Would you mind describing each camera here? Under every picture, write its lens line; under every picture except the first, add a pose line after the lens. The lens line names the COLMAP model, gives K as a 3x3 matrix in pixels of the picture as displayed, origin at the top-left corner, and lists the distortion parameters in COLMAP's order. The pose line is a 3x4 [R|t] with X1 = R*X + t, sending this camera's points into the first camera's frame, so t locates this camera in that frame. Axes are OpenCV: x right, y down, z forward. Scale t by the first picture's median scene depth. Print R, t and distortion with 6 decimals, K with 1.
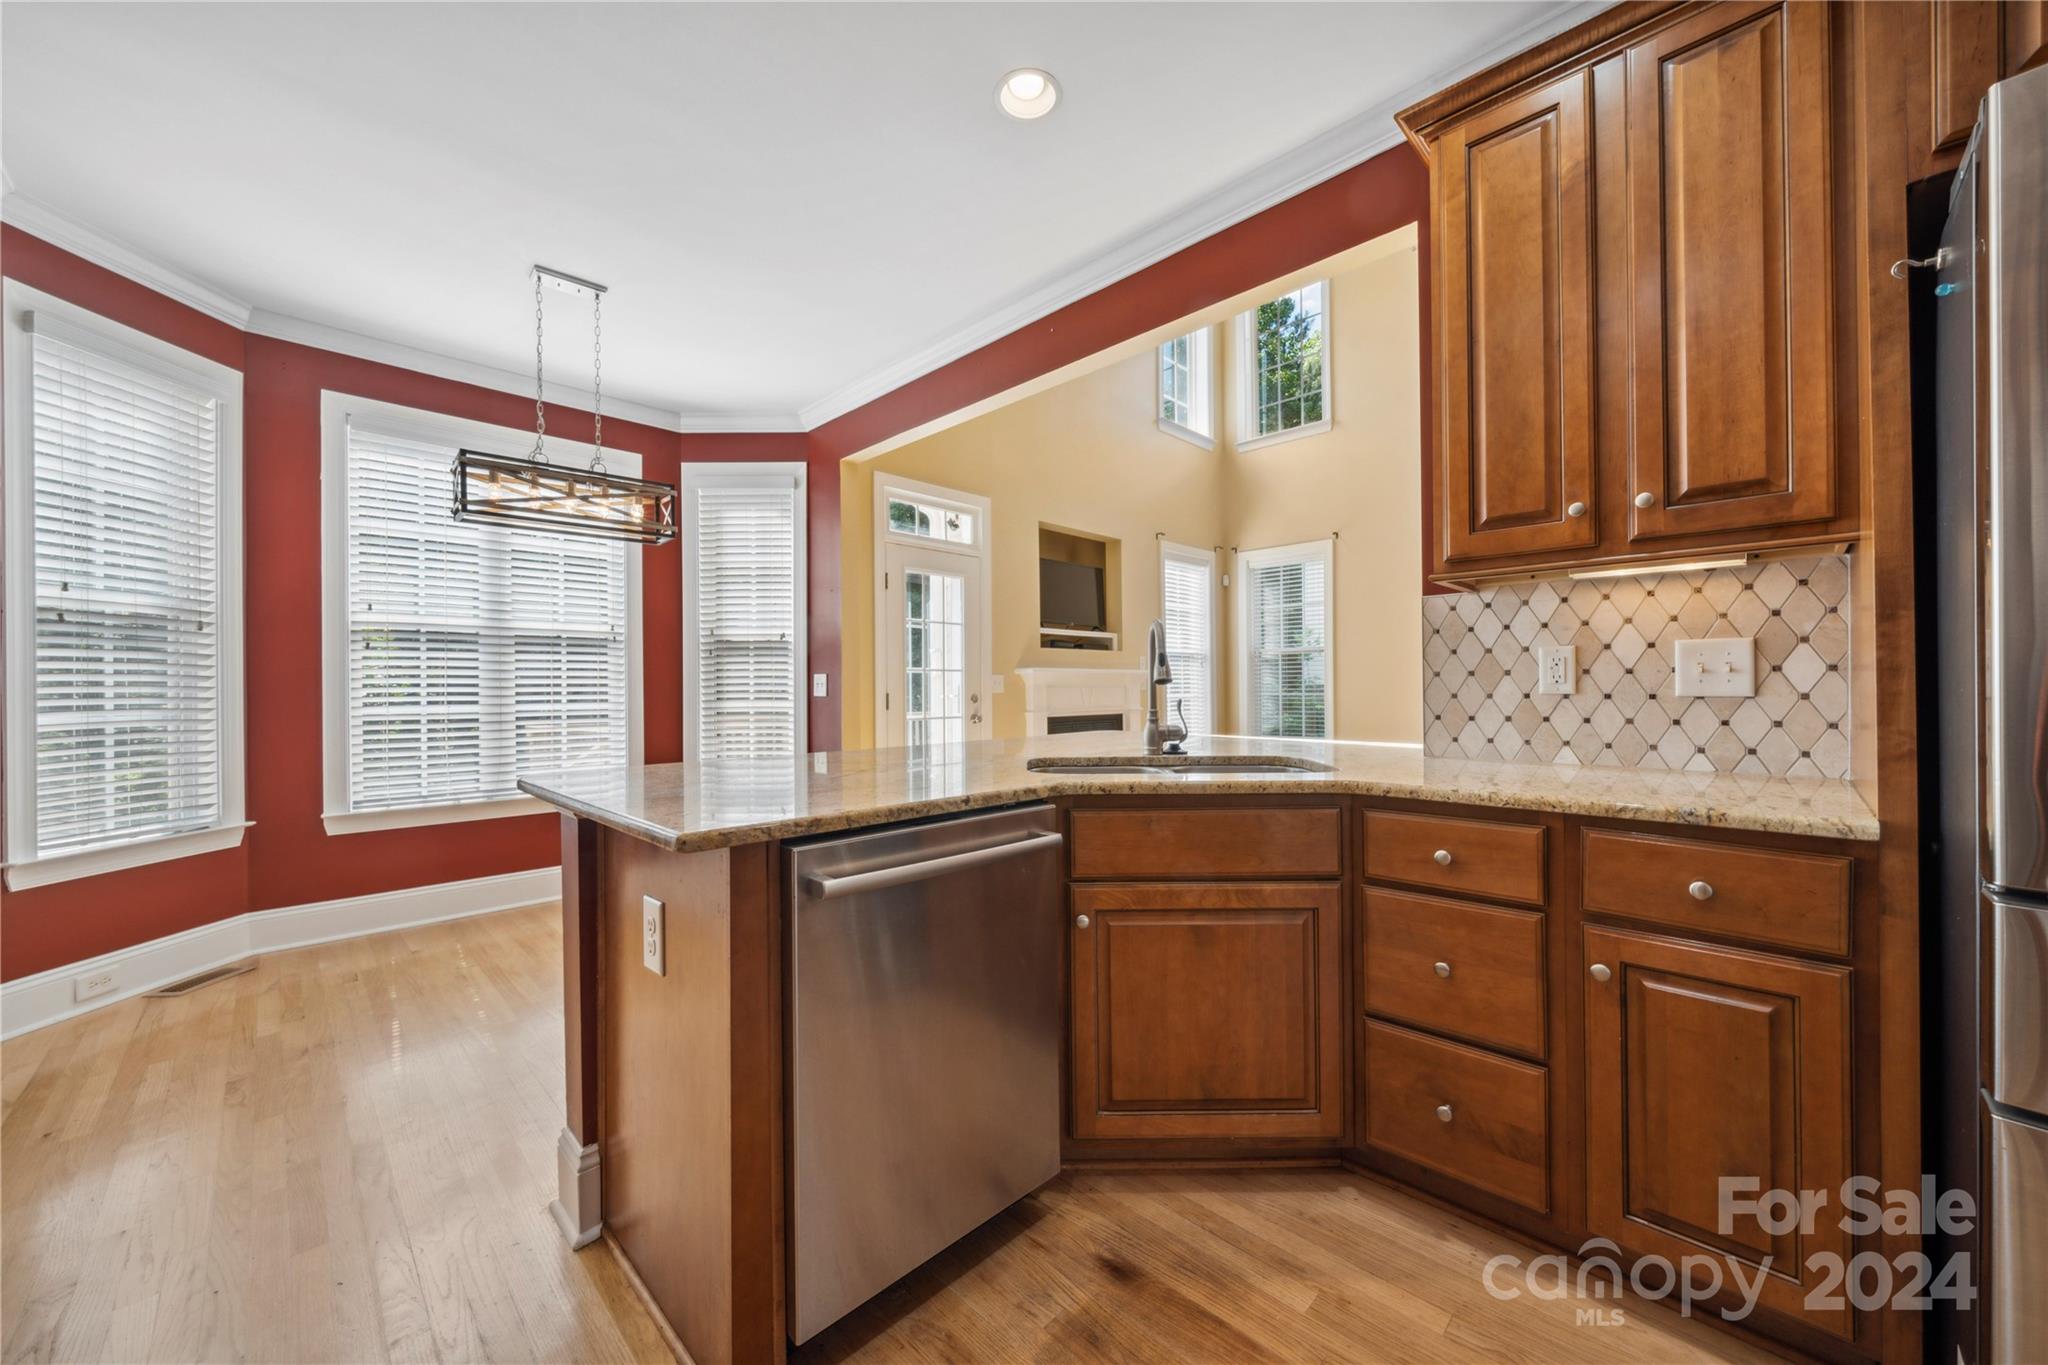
lens RADIAL K [[746.0, 0, 1025.3], [0, 746.0, 687.9], [0, 0, 1]] dist [-0.001857, -0.000268]
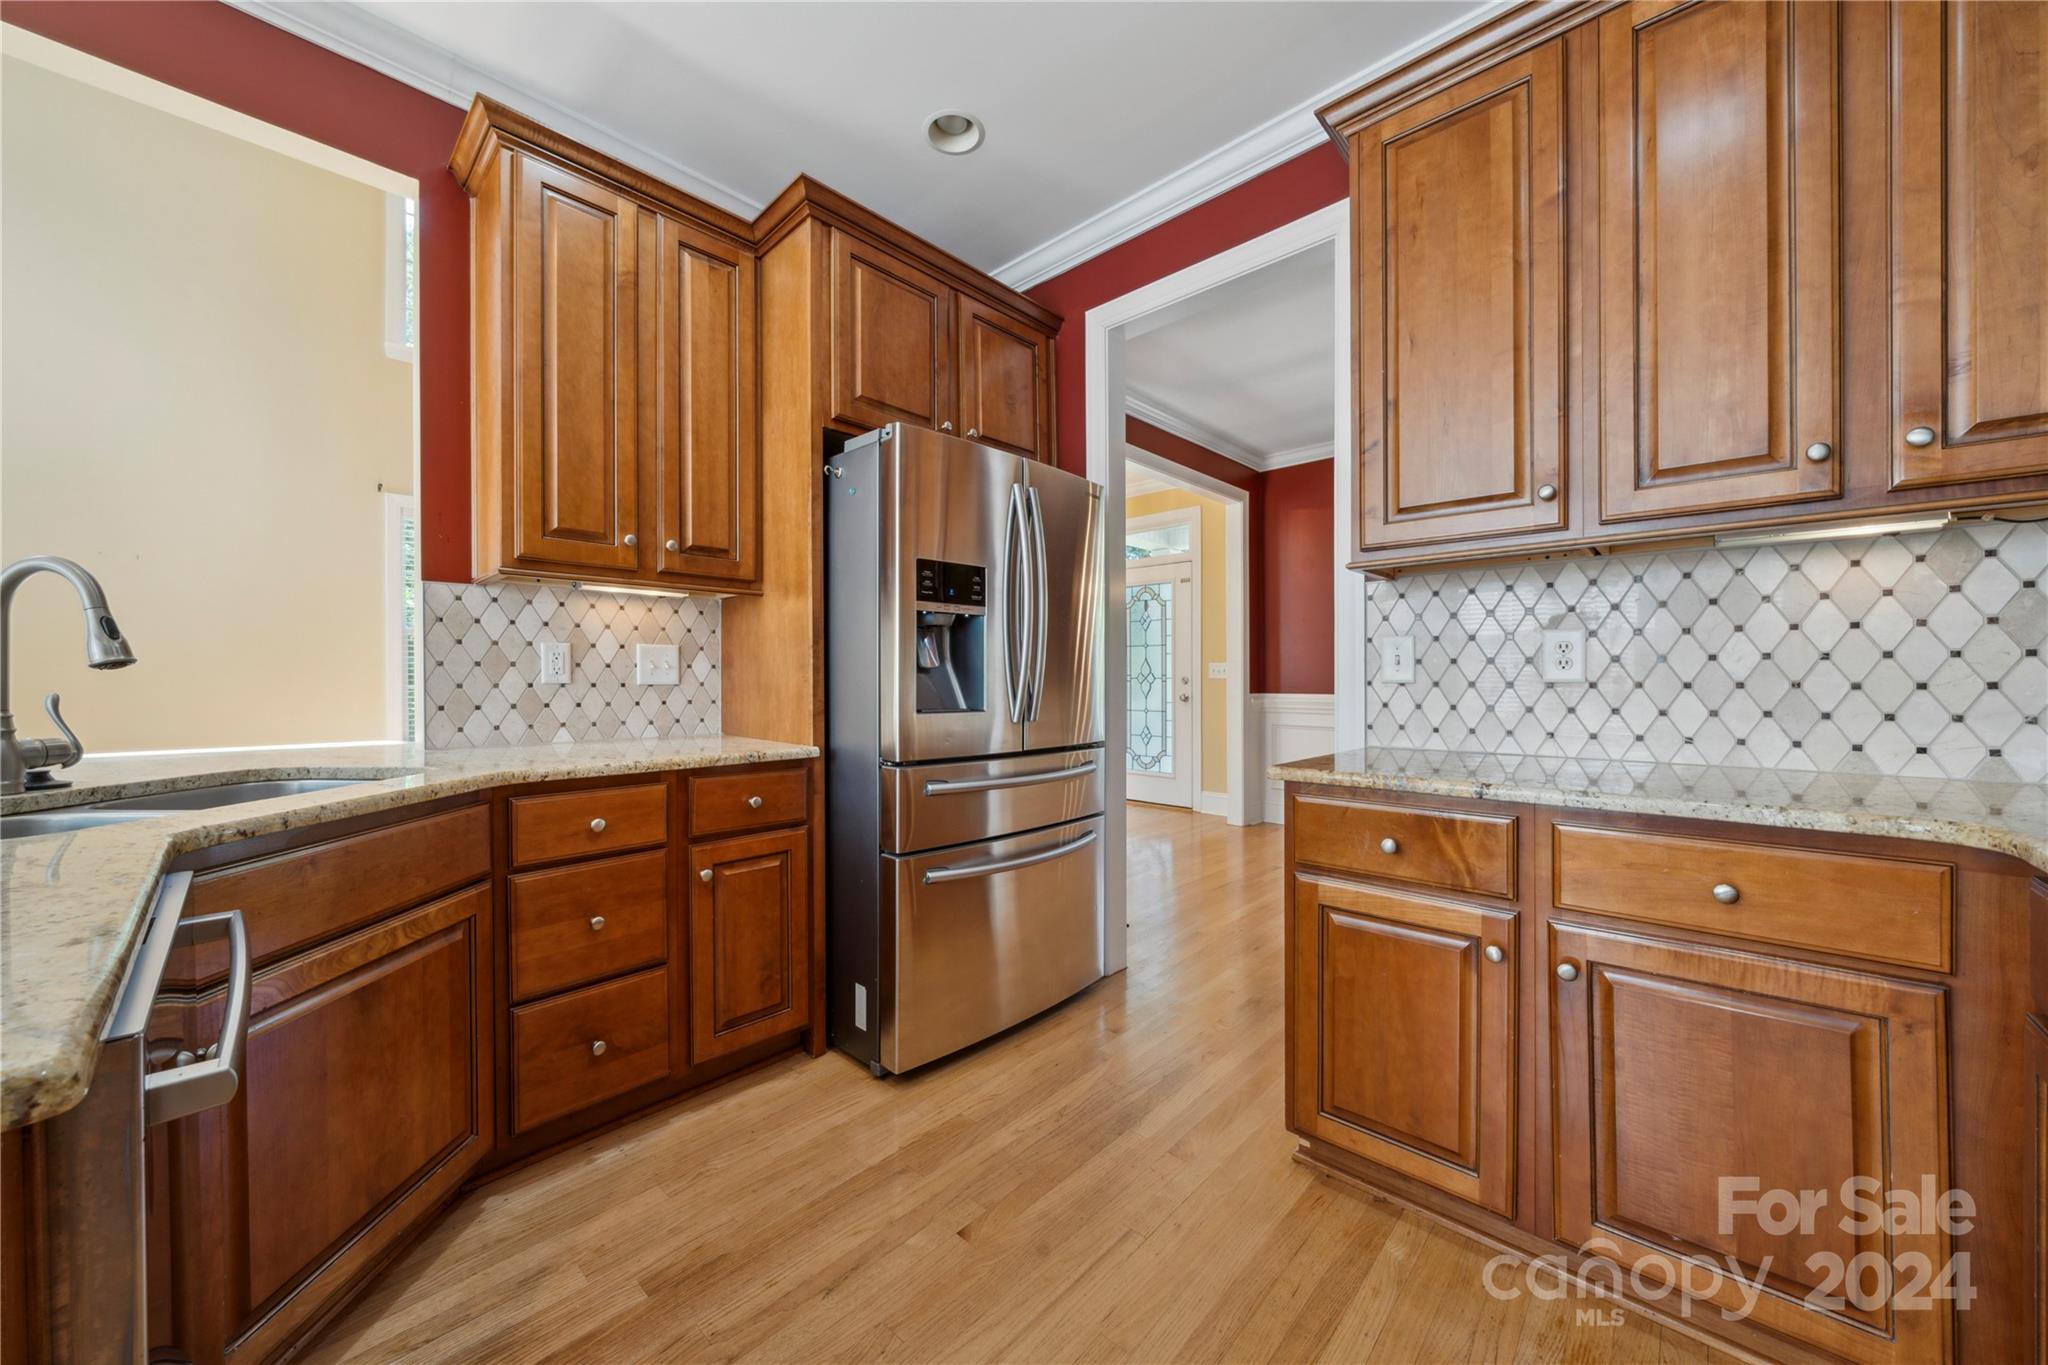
lens RADIAL K [[736.0, 0, 1013.9], [0, 736.0, 677.8], [0, 0, 1]] dist [-0.001049, -0.000460]
pose [[-0.019881, 0.006532, 0.999781, -0.476364], [-0.001151, 0.999978, -0.006556, 0.006302], [-0.999802, -0.001281, -0.019873, 0.311974]]
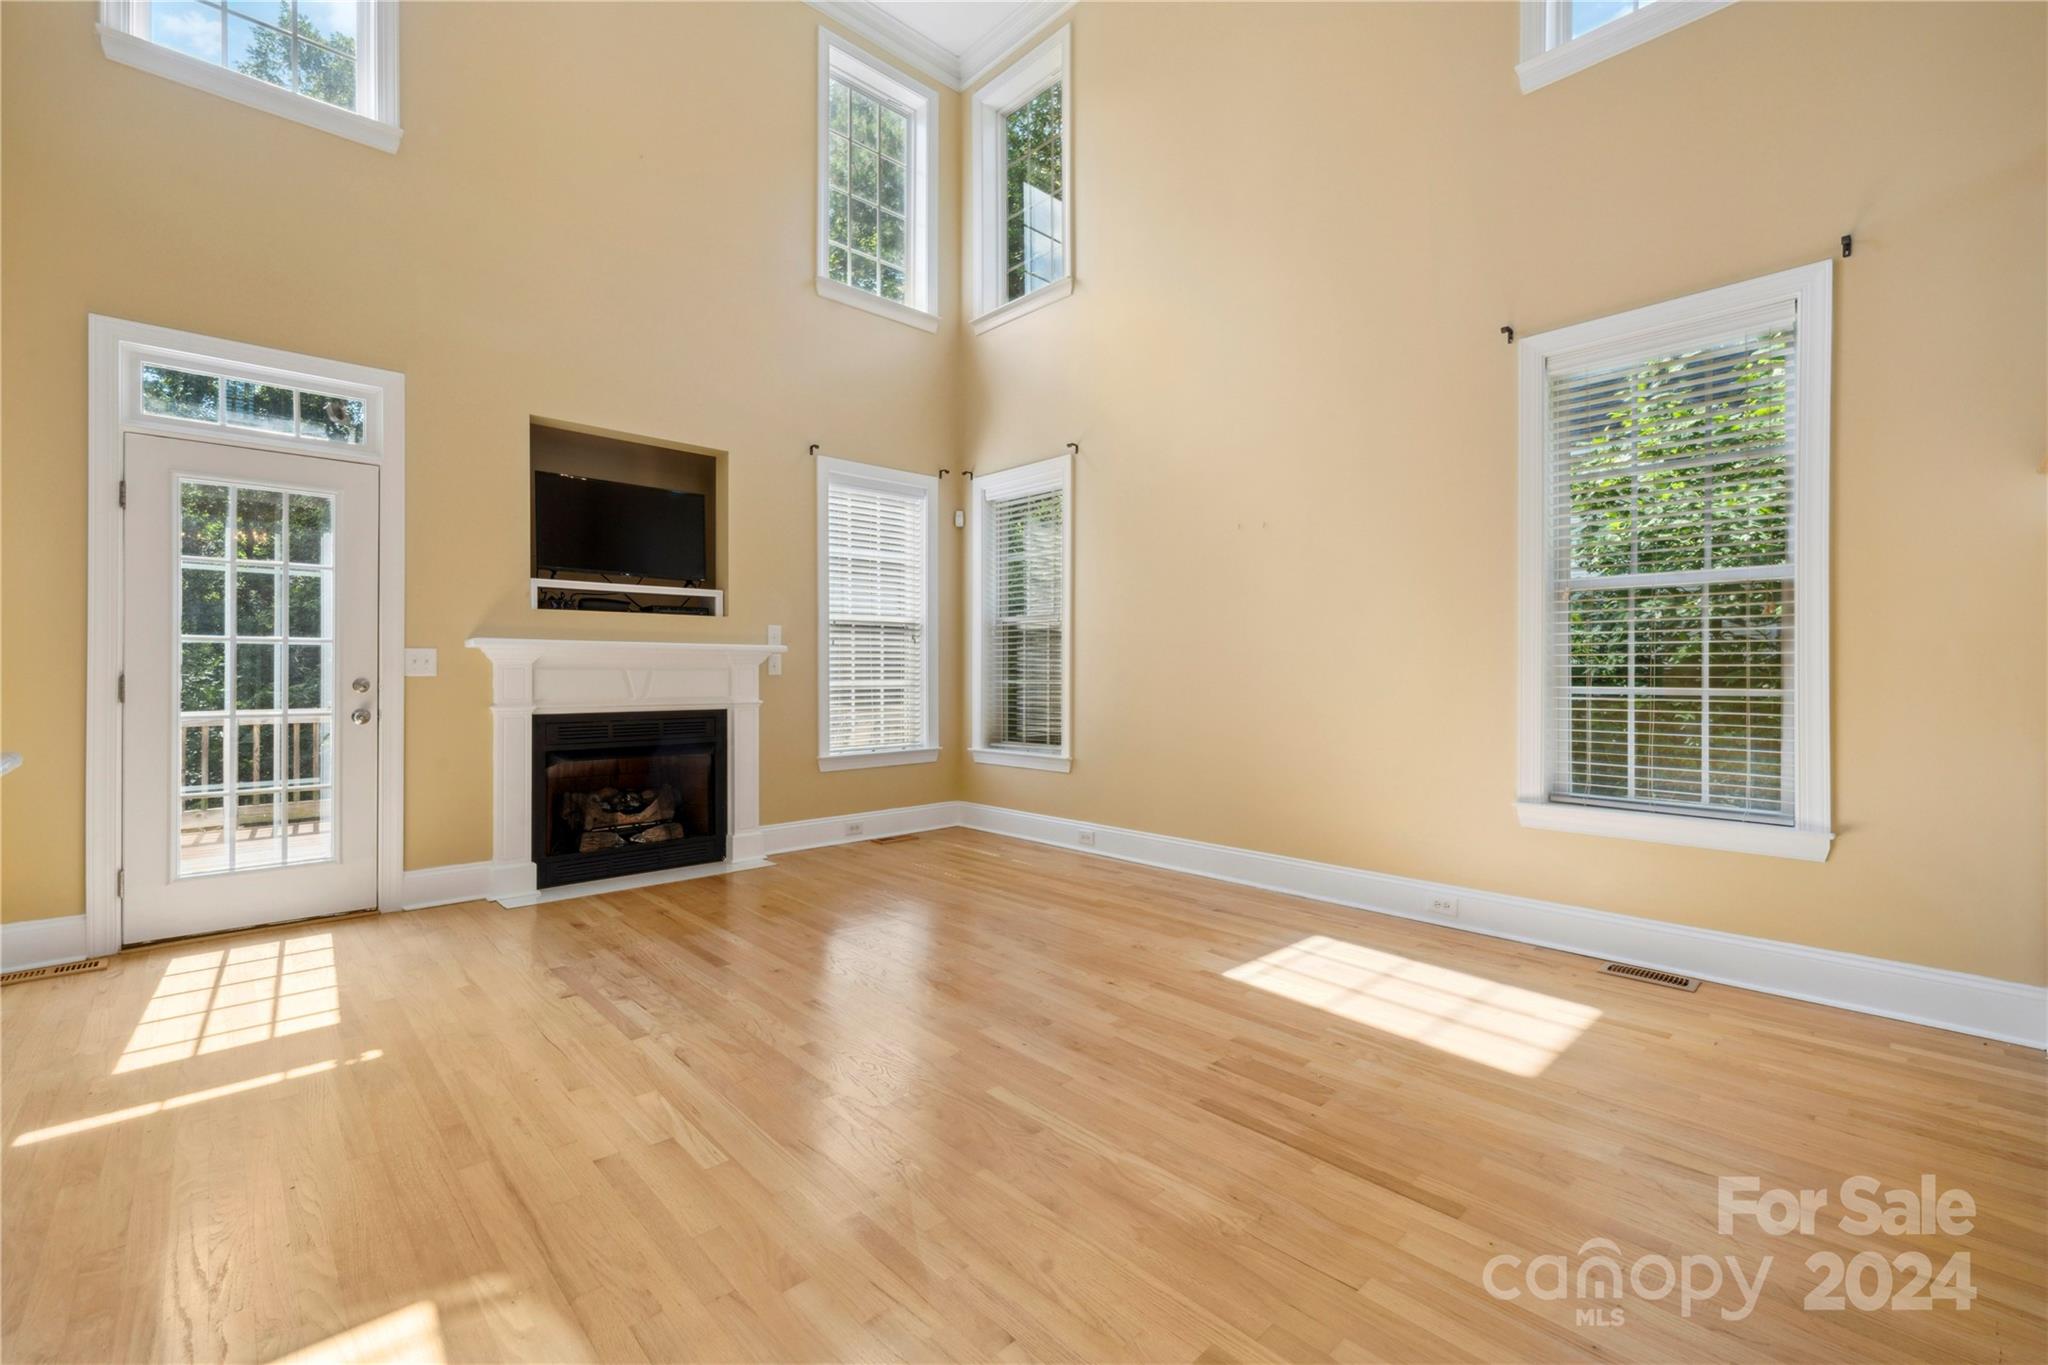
lens RADIAL K [[855.5, 0, 1019.3], [0, 855.5, 686.7], [0, 0, 1]] dist [0.002300, 0.000653]
pose [[0.999046, 0.009811, -0.042551, 1.545159], [-0.008956, 0.999755, 0.020236, -0.012939], [0.042740, -0.019835, 0.998889, 0.830262]]
